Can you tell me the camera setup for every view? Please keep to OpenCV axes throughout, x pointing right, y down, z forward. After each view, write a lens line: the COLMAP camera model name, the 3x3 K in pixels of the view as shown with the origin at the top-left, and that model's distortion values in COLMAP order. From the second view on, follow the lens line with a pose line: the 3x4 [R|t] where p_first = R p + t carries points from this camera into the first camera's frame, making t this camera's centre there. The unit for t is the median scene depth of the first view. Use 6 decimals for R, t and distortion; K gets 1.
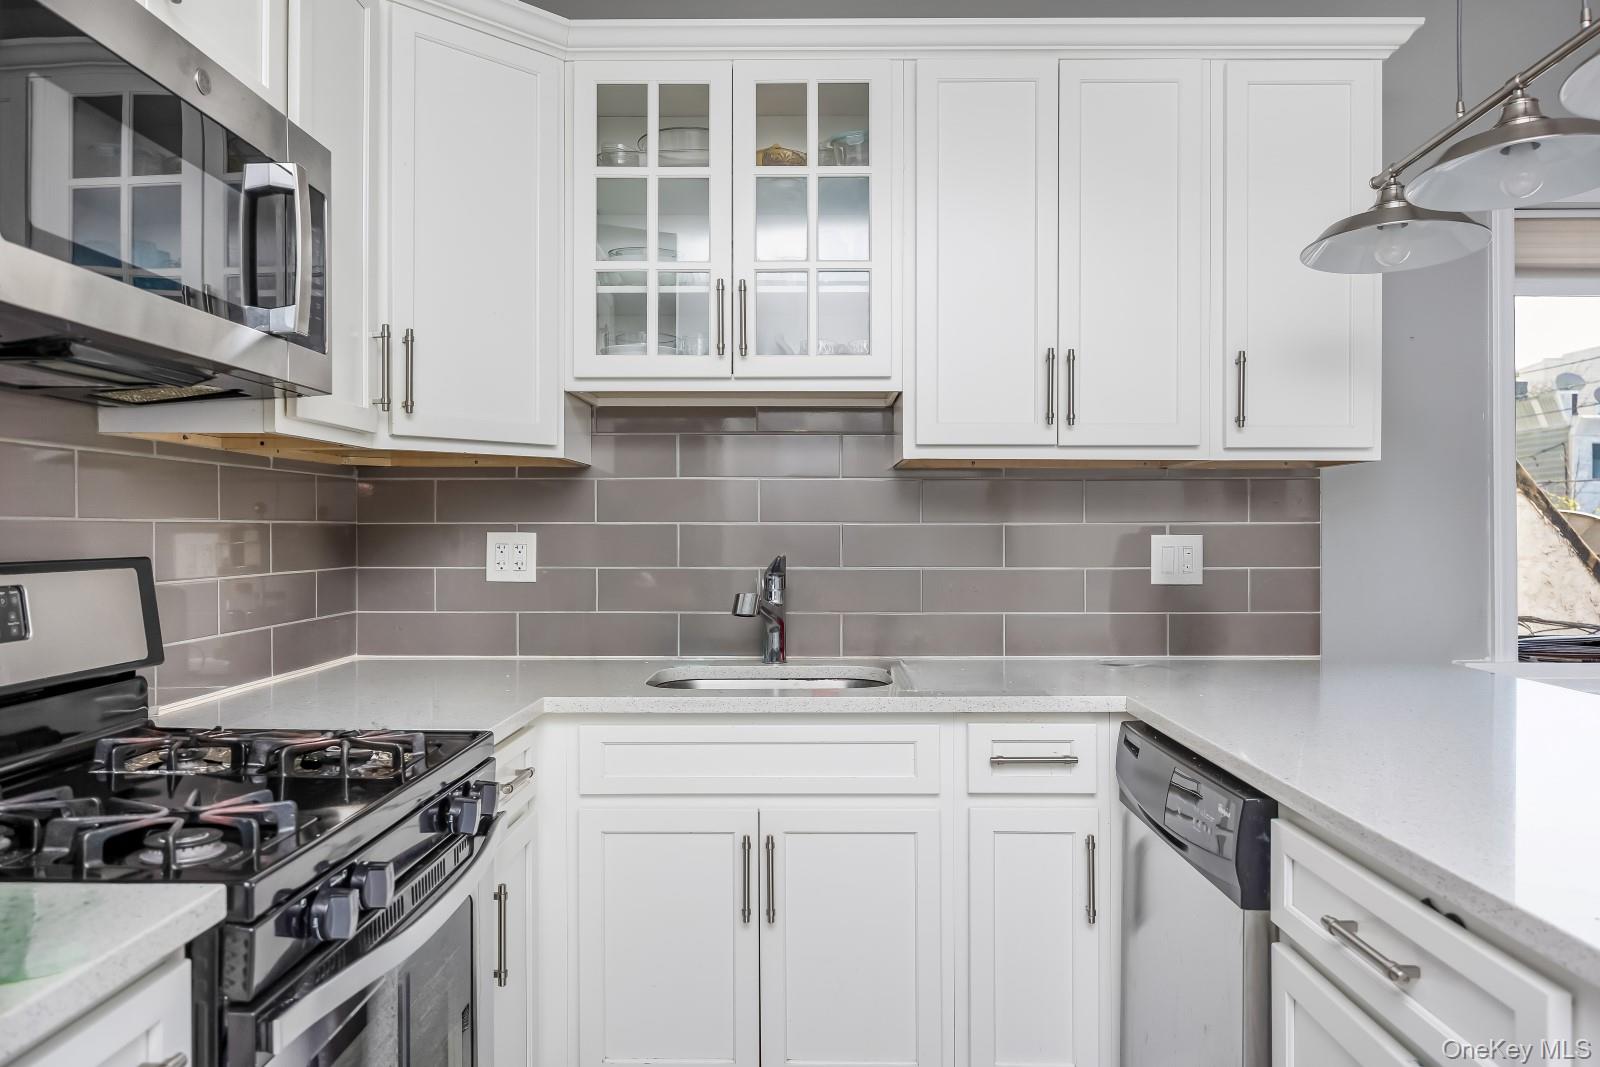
lens RADIAL K [[1063.2, 0, 804.9], [0, 1063.2, 534.7], [0, 0, 1]] dist [-0.004192, -0.006610]
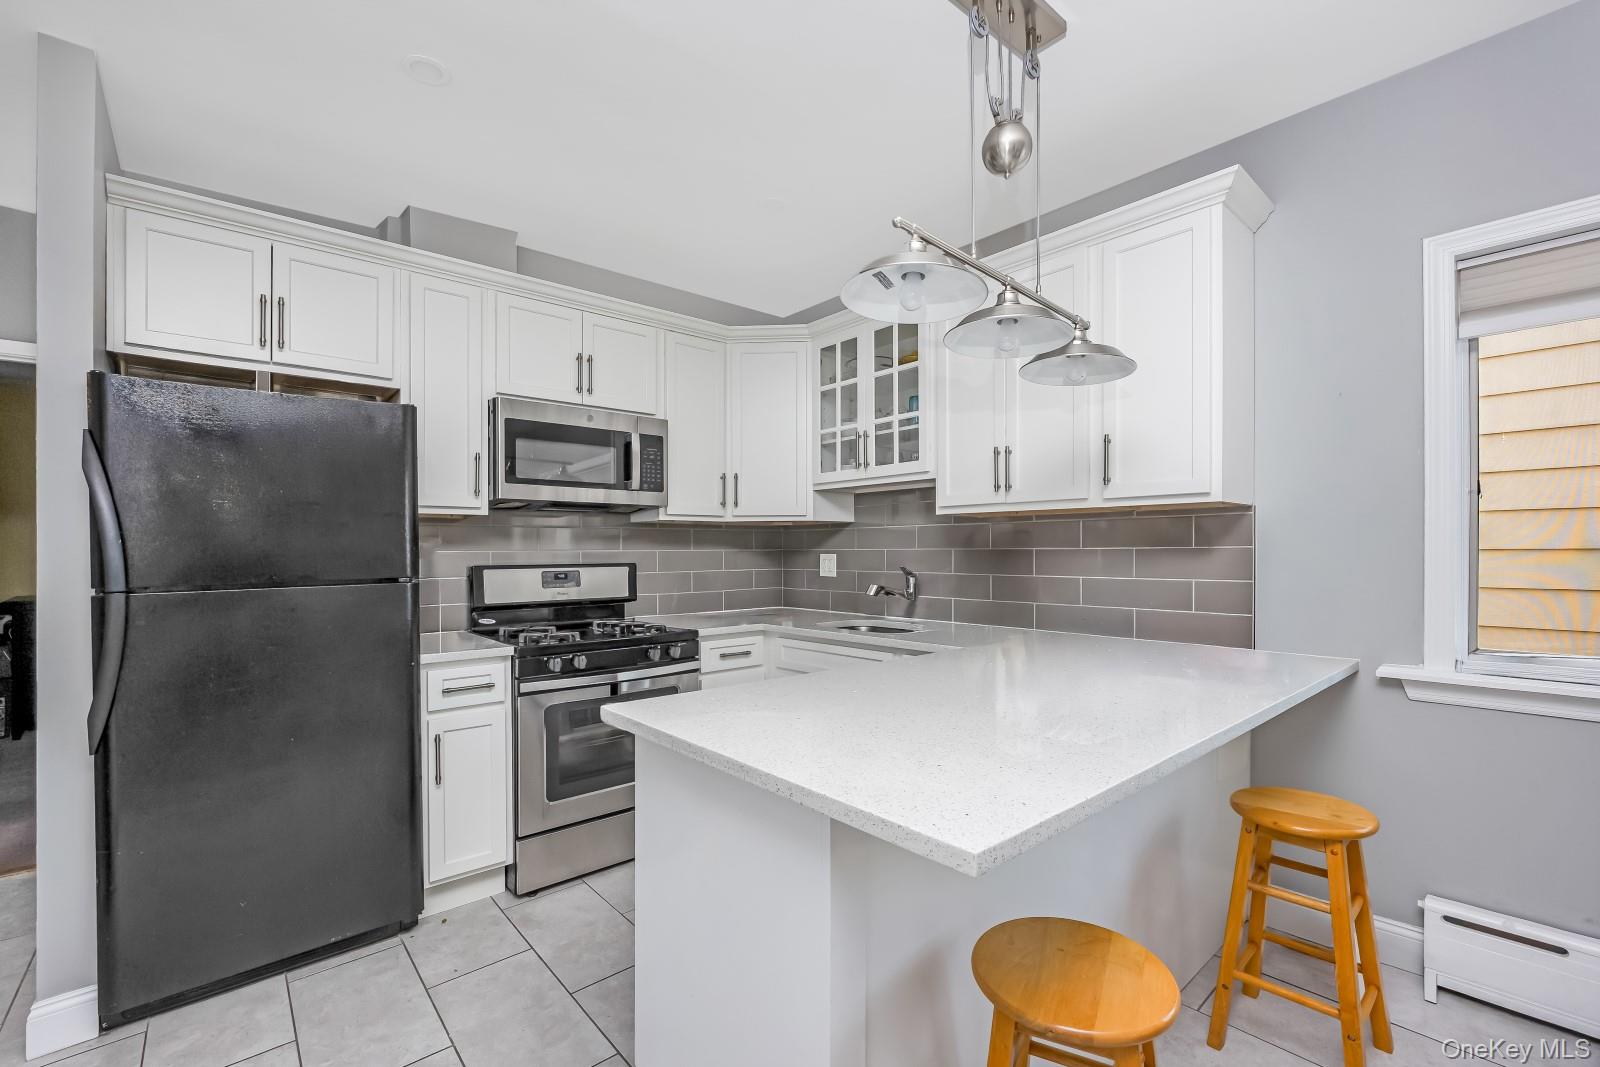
lens RADIAL K [[679.9, 0, 794.7], [0, 679.9, 547.2], [0, 0, 1]] dist [-0.008406, 0.001532]
pose [[0.669745, -0.004734, -0.742576, 0.849844], [-0.000230, 0.999978, -0.006582, -0.008918], [0.742591, 0.004579, 0.669729, 0.034178]]
